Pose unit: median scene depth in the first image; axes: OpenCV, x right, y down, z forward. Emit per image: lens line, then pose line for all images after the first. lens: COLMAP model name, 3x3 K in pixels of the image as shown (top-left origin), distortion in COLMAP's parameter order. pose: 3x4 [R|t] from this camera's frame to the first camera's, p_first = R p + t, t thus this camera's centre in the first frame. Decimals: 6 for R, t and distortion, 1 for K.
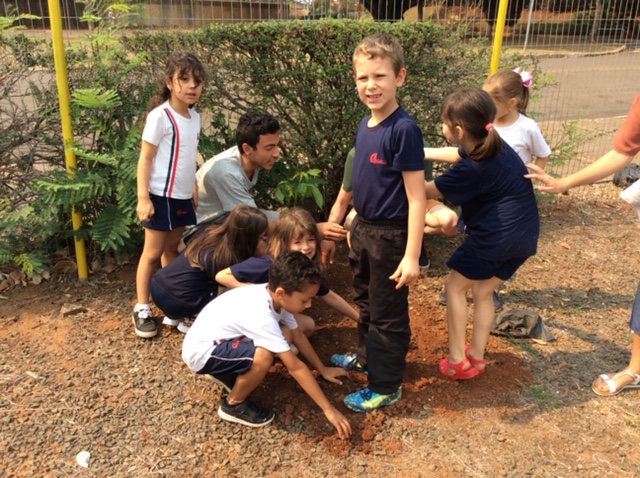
lens RADIAL K [[587.3, 0, 303.0], [0, 587.3, 240.0], [0, 0, 1]] dist [0.091655, -0.146257]
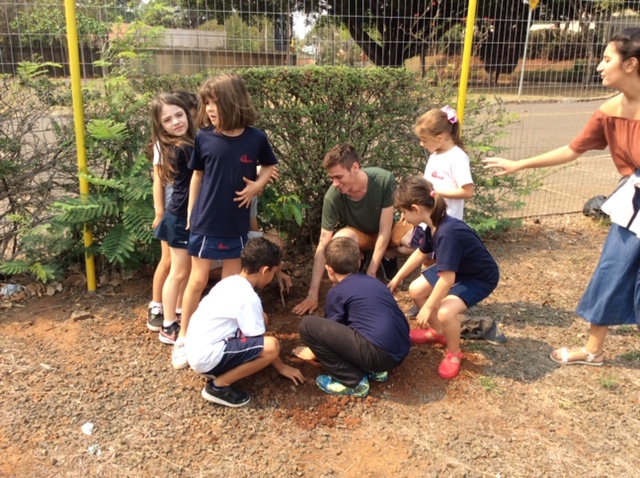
lens RADIAL K [[587.3, 0, 303.0], [0, 587.3, 240.0], [0, 0, 1]] dist [0.091655, -0.146257]
pose [[0.999893, 0.000886, -0.014608, 0.052037], [-0.001968, 0.997238, -0.074248, 0.059170], [0.014502, 0.074269, 0.997133, -0.137730]]
